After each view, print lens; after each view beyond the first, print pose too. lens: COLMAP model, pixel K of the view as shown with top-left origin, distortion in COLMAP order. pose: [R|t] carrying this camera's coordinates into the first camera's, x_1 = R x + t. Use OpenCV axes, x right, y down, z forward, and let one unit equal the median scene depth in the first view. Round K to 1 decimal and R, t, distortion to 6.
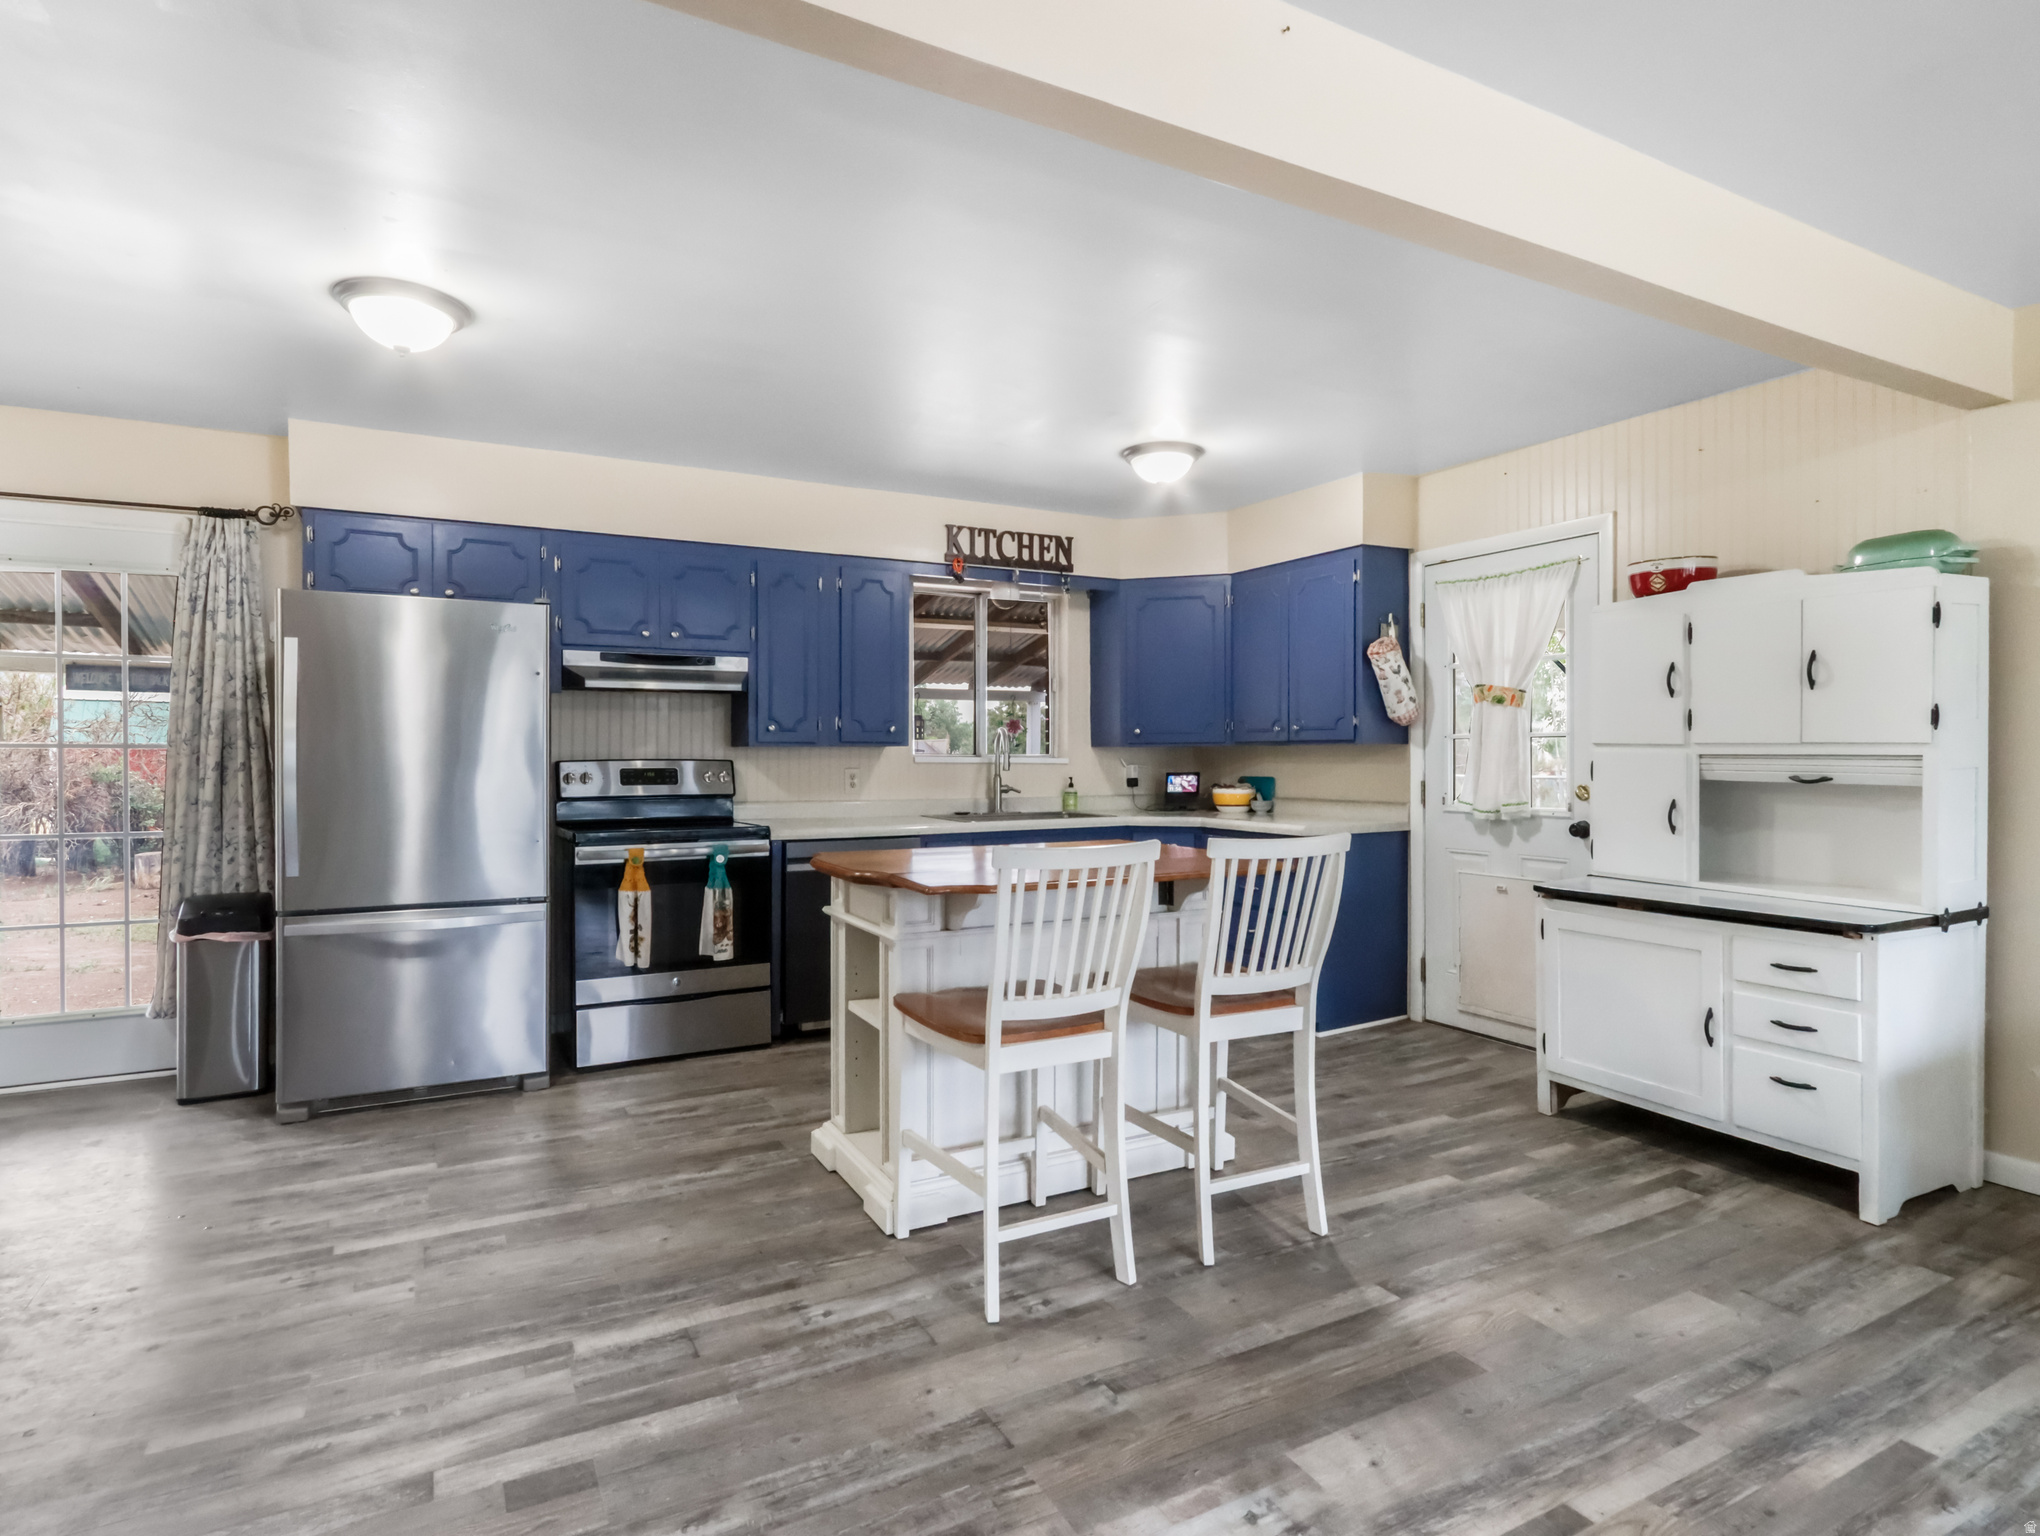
lens RADIAL K [[1082.6, 0, 1002.5], [0, 1082.6, 763.6], [0, 0, 1]] dist [0.000331, 0.004208]
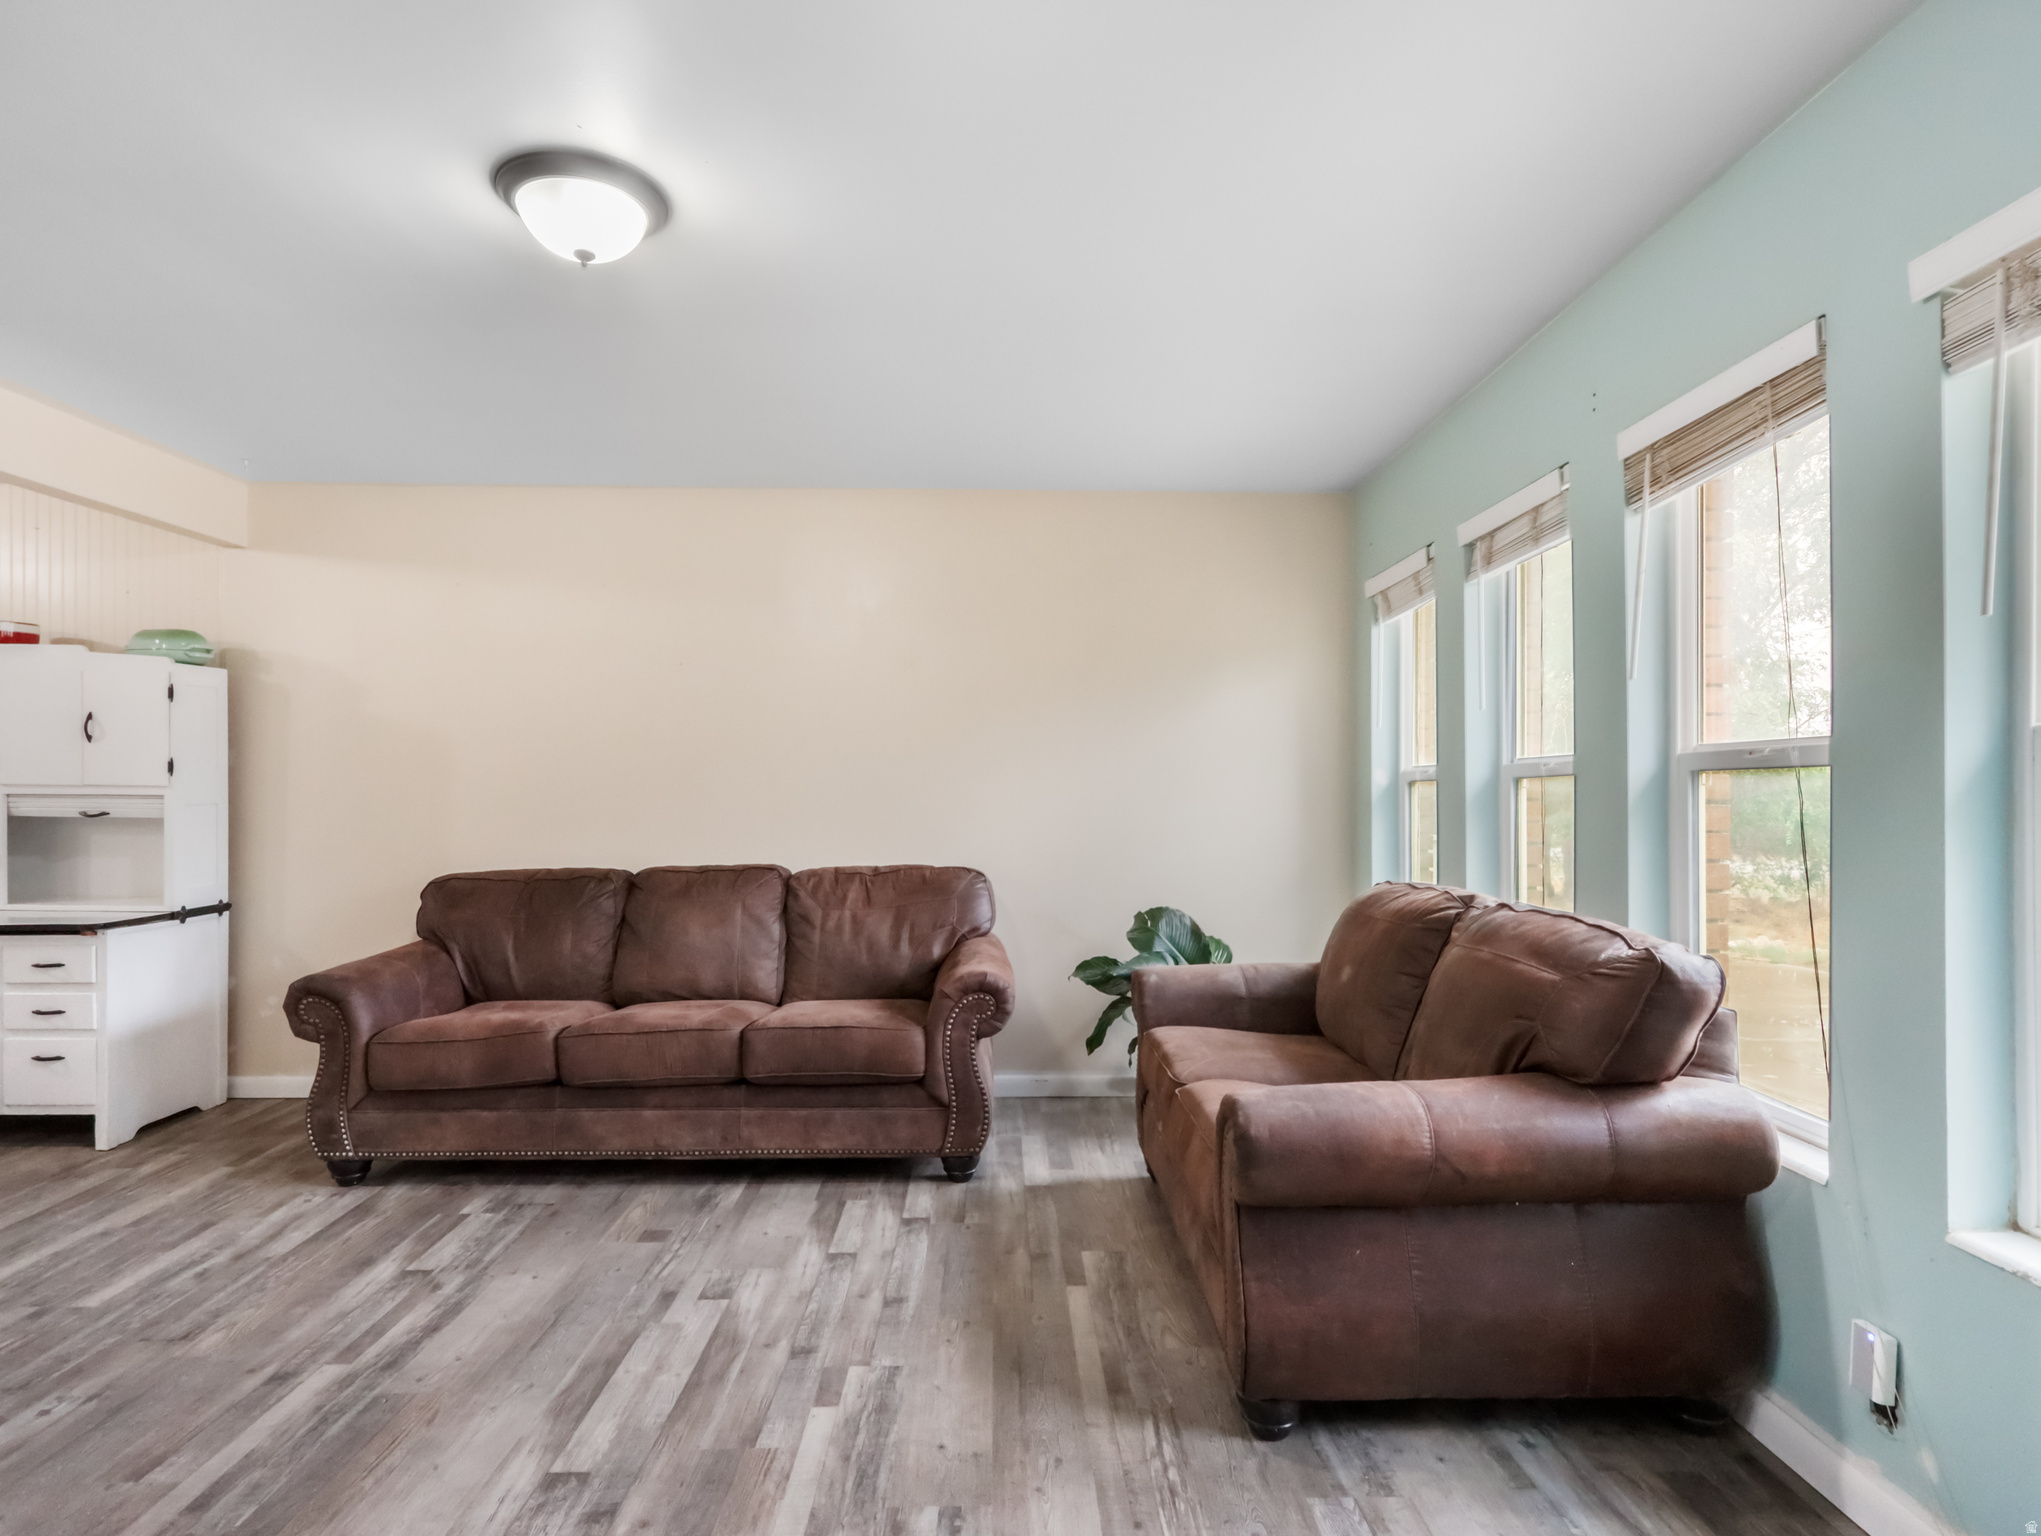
lens RADIAL K [[1067.7, 0, 1012.6], [0, 1067.7, 787.3], [0, 0, 1]] dist [0.000472, 0.001928]
pose [[0.457150, 0.006468, 0.889366, 0.102293], [0.003441, 0.999953, -0.009042, -0.001186], [-0.889383, 0.007194, 0.457106, -0.401820]]
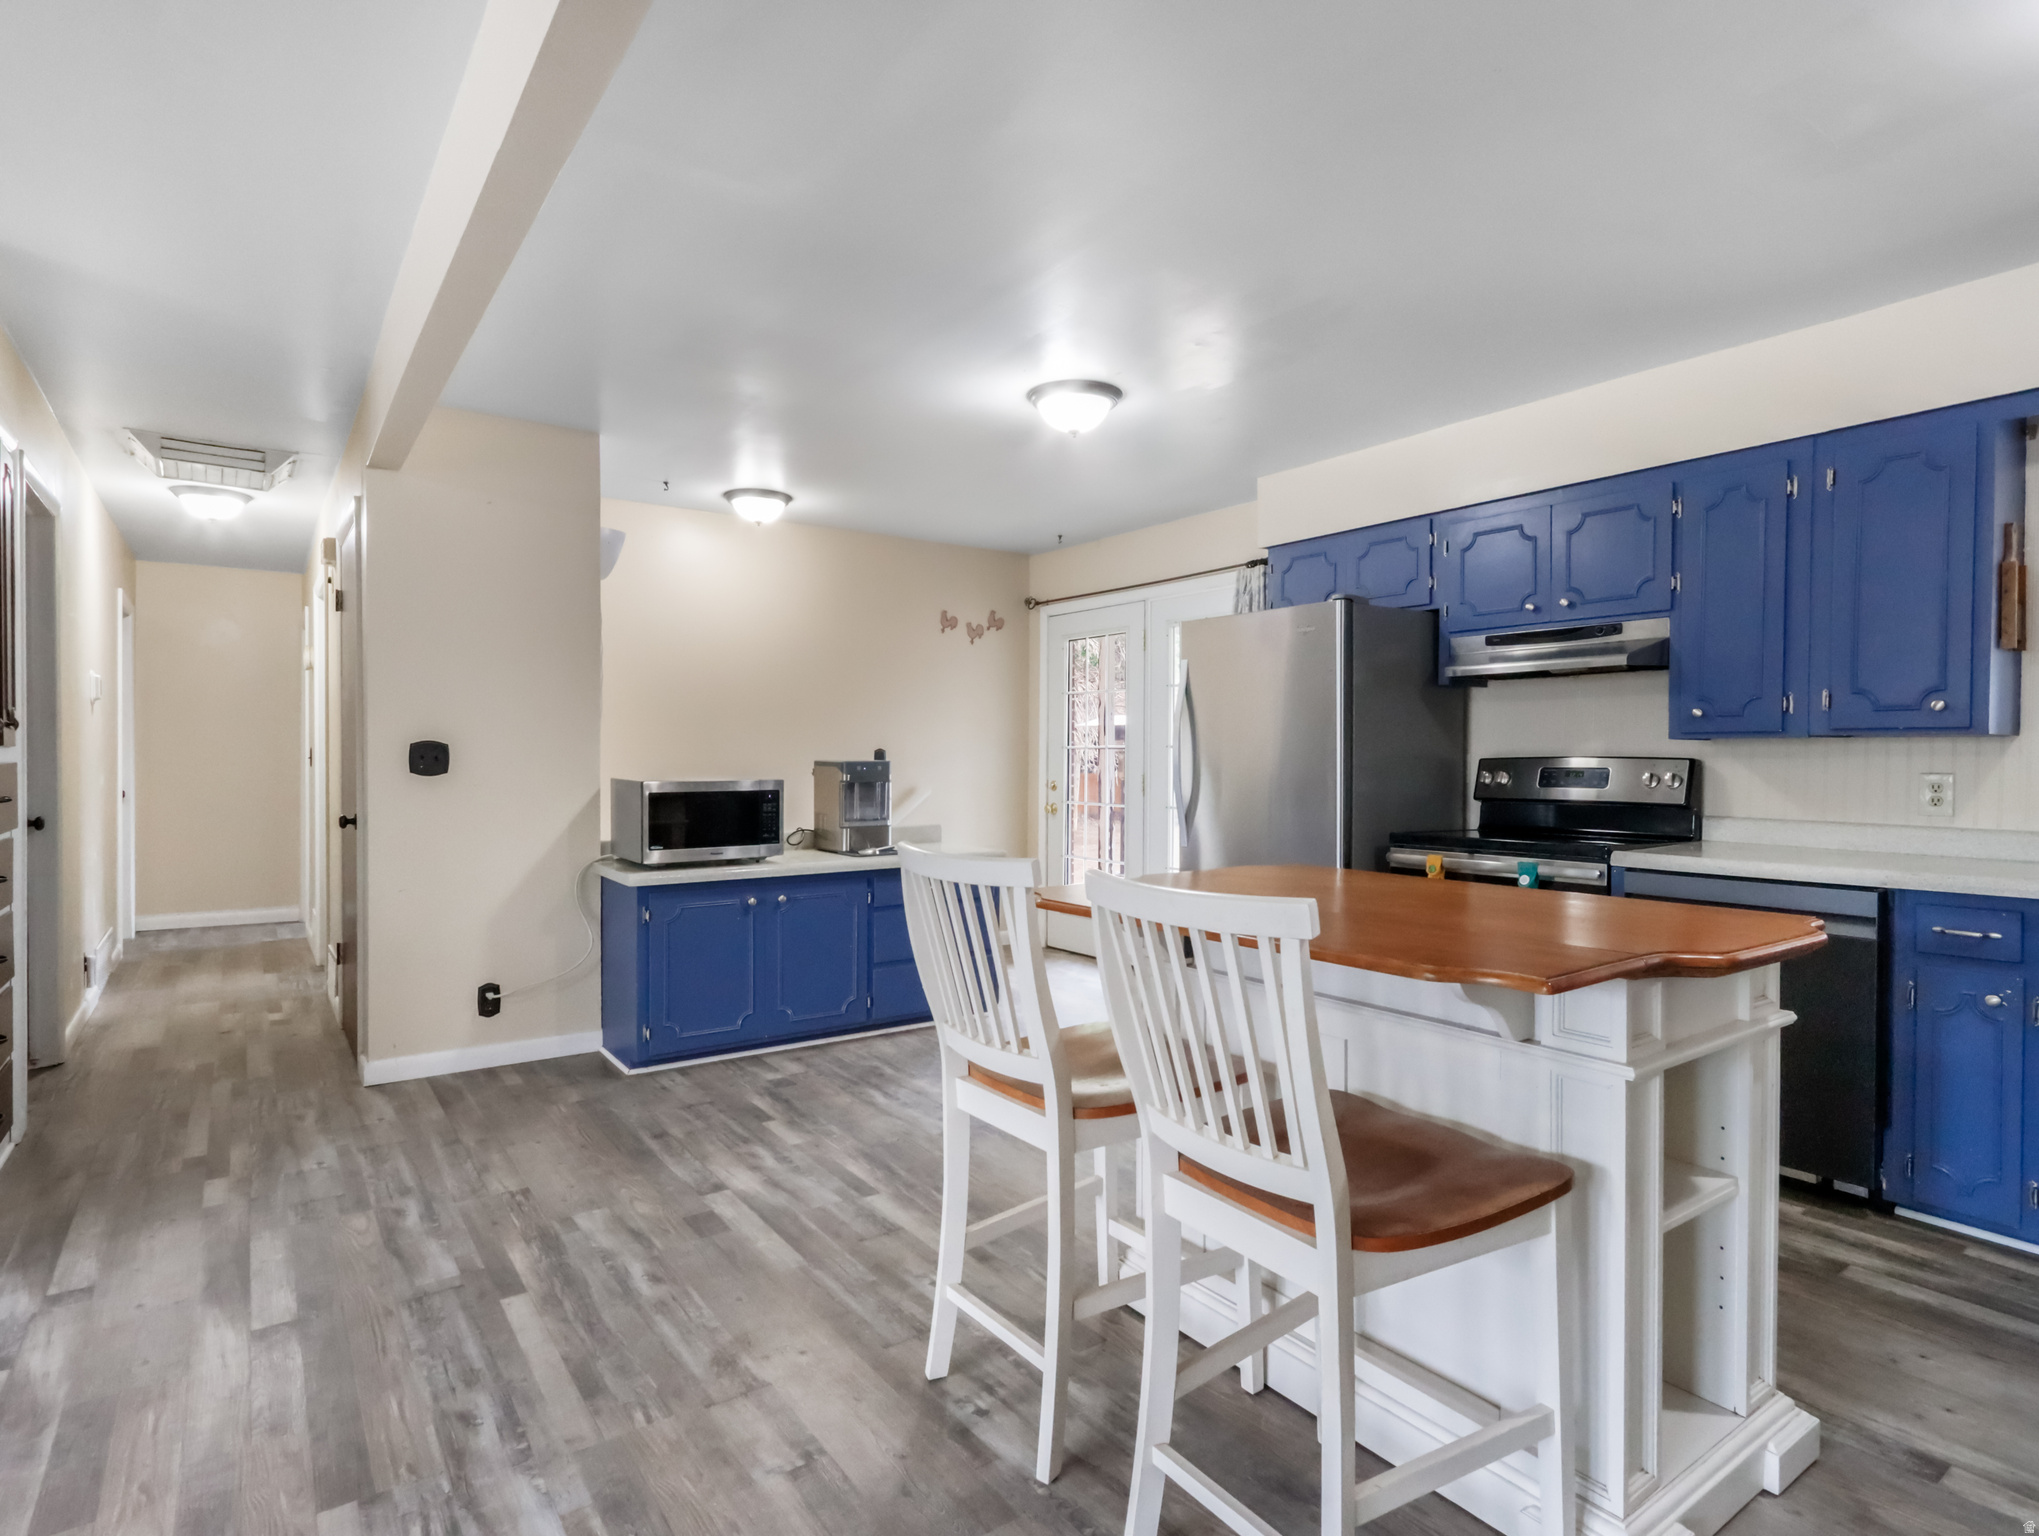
lens RADIAL K [[1072.3, 0, 1003.9], [0, 1072.3, 776.3], [0, 0, 1]] dist [-0.001335, 0.005907]
pose [[0.127499, 0.017886, -0.991677, 0.497427], [-0.011906, 0.999793, 0.016502, 0.003123], [0.991767, 0.009703, 0.127685, 0.541468]]
